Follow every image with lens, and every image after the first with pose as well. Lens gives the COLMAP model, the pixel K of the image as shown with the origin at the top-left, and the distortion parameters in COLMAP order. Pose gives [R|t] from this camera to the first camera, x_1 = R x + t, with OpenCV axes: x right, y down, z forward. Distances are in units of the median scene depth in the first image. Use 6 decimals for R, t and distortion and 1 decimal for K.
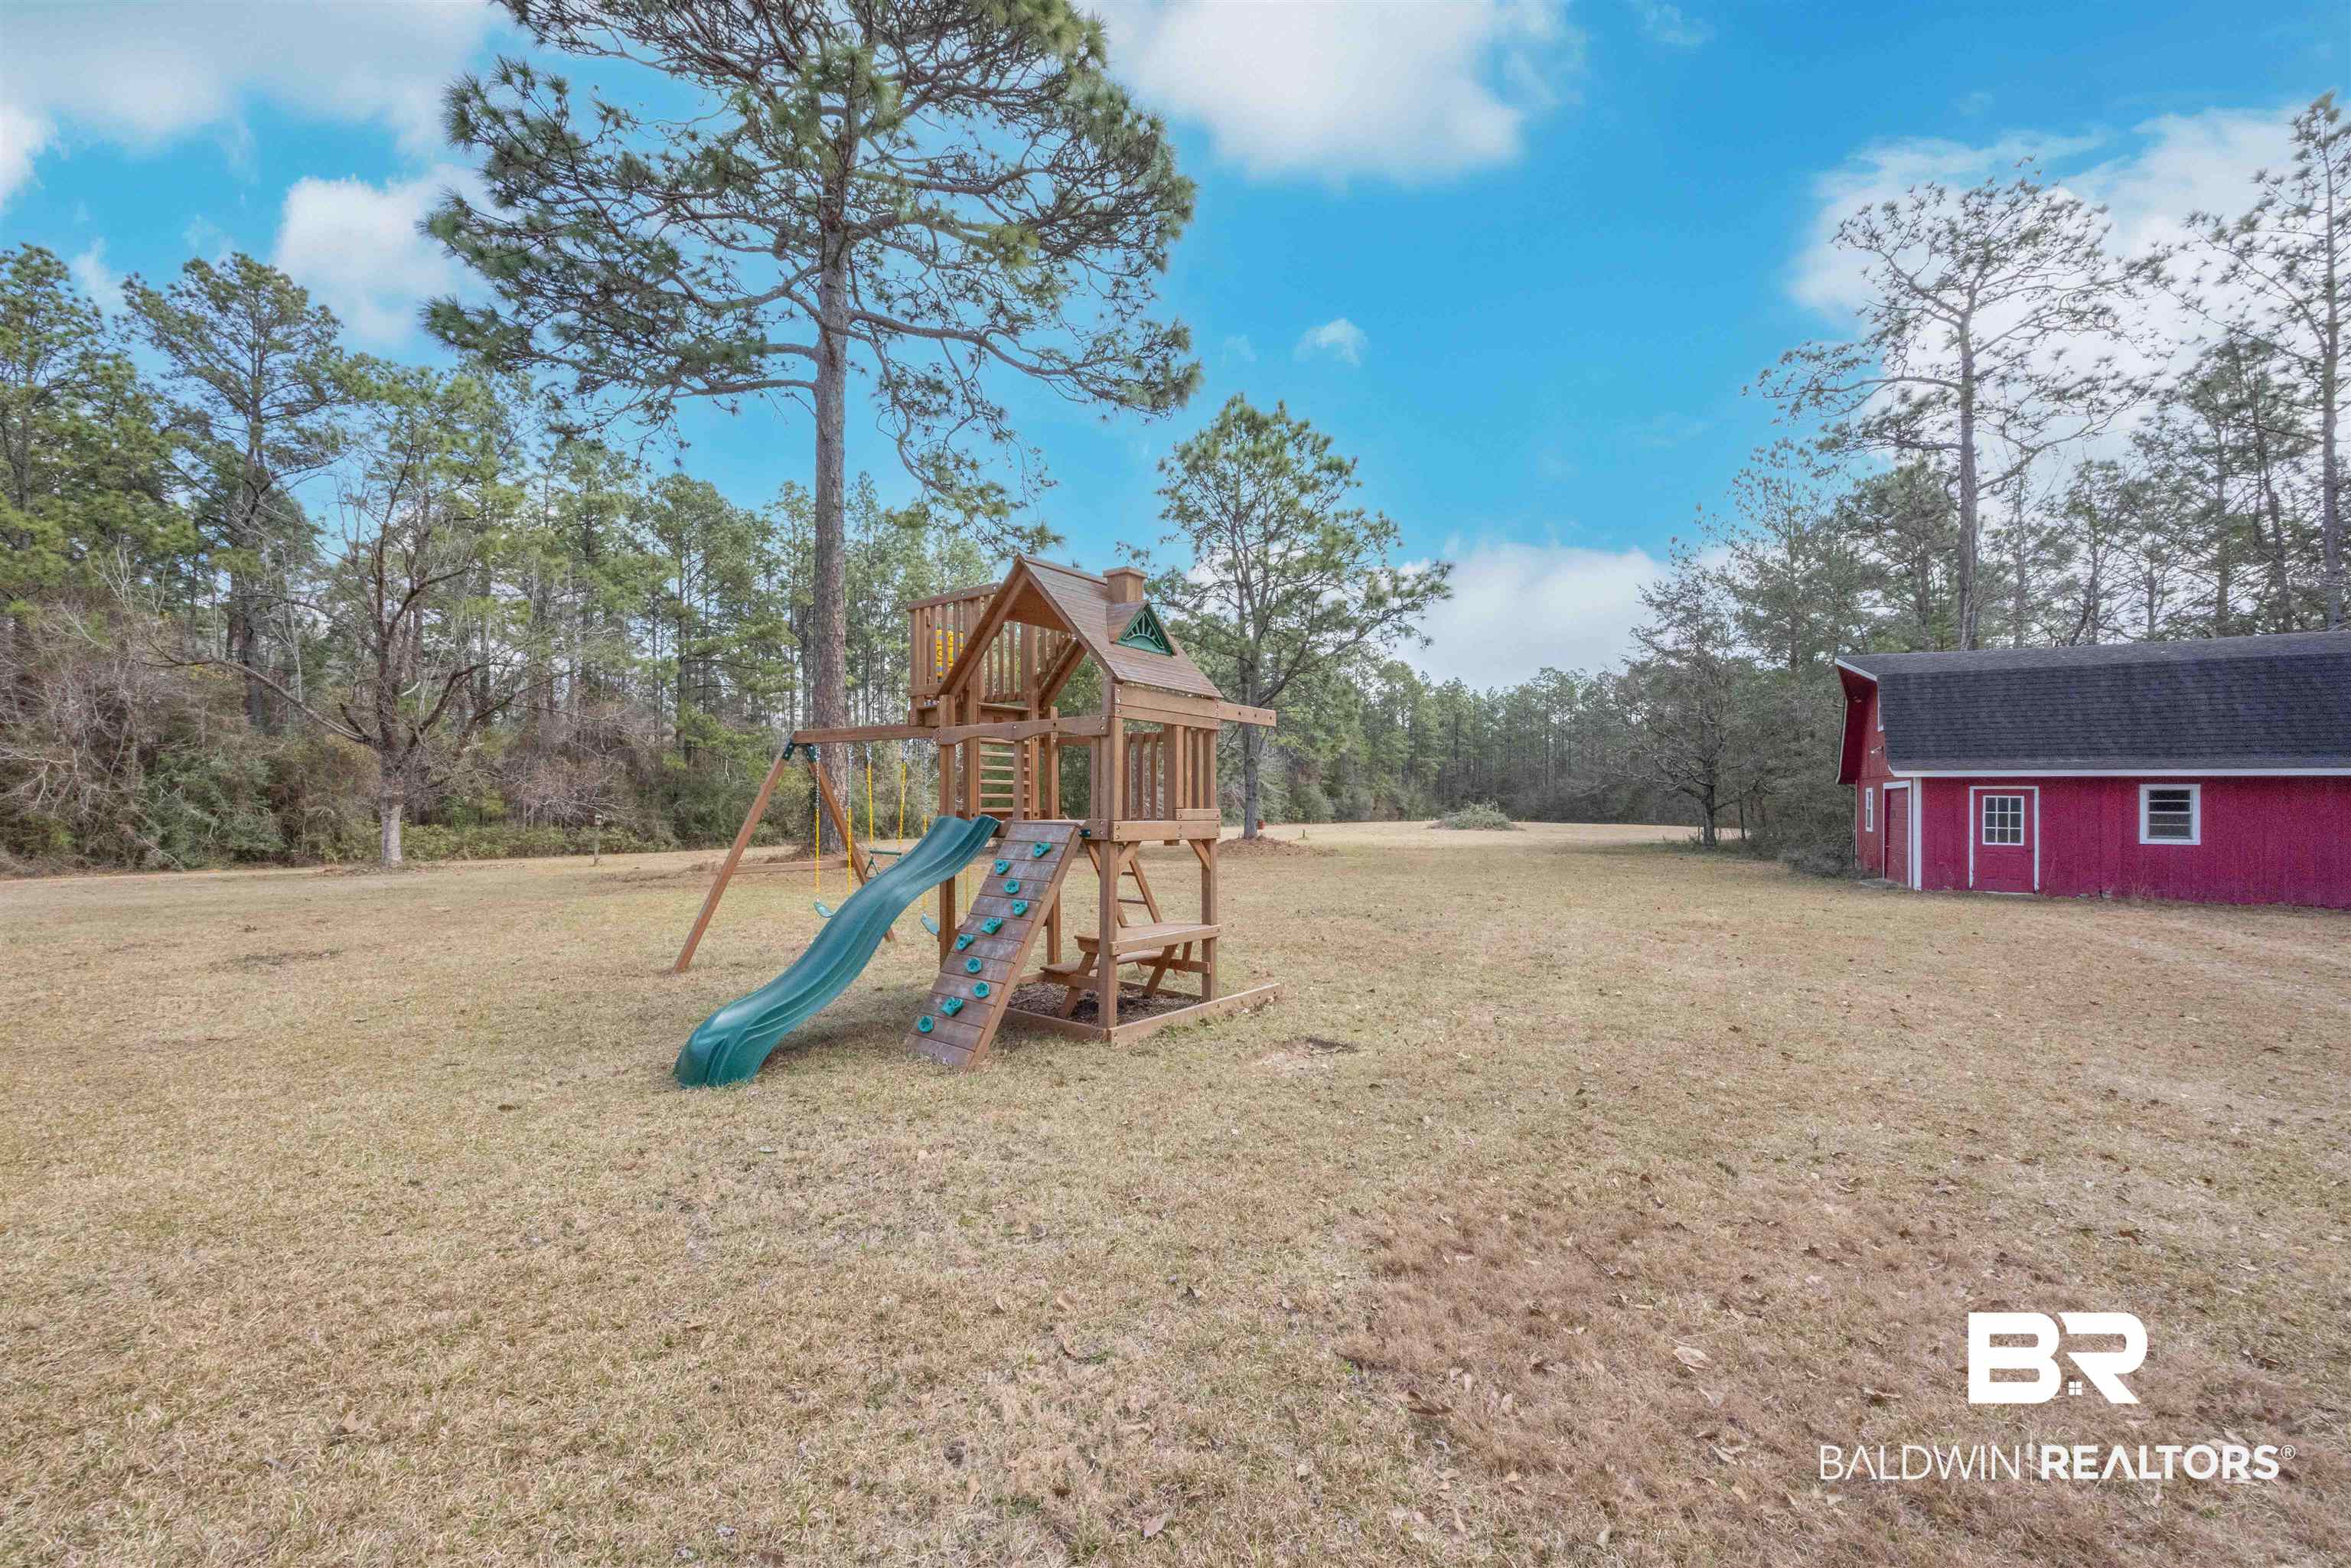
lens RADIAL K [[939.7, 0, 1176.3], [0, 939.7, 788.7], [0, 0, 1]] dist [0.000732, 0.000048]
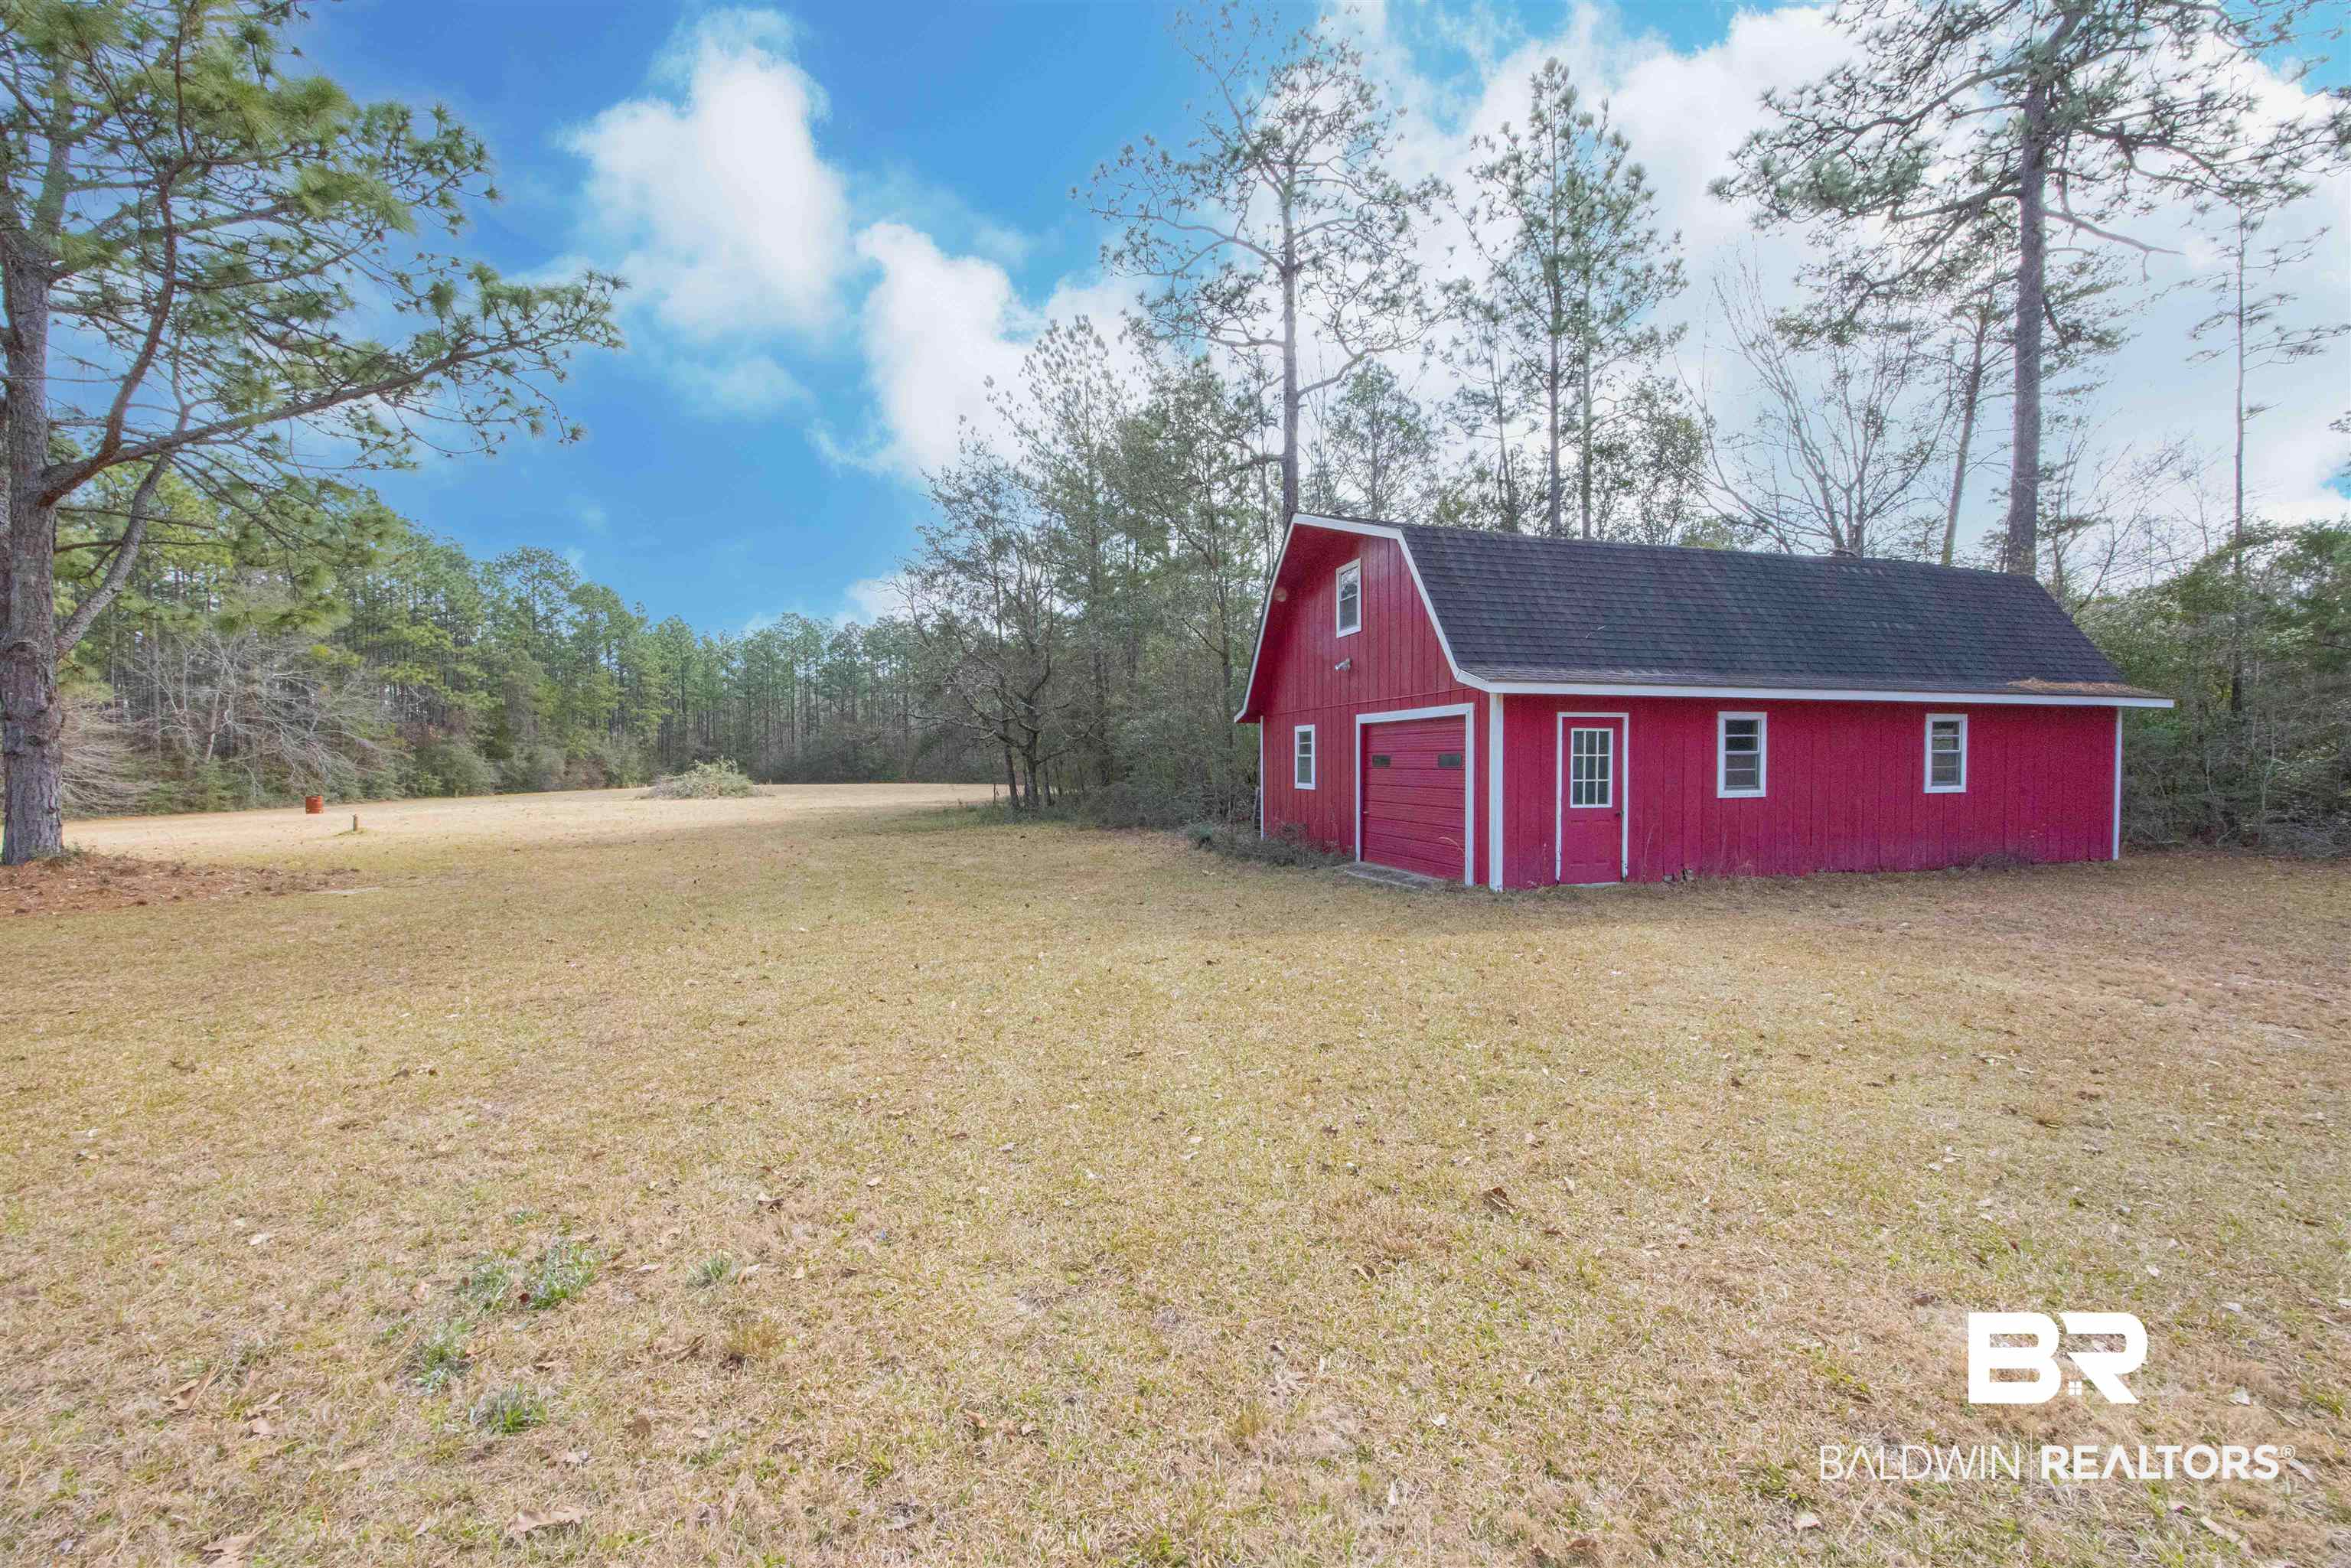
lens RADIAL K [[939.7, 0, 1176.3], [0, 939.7, 788.7], [0, 0, 1]] dist [0.000732, 0.000048]
pose [[0.720070, -0.033565, 0.693089, 0.071993], [0.004660, 0.999041, 0.043539, 0.005371], [-0.693886, -0.028121, 0.719536, 0.209854]]
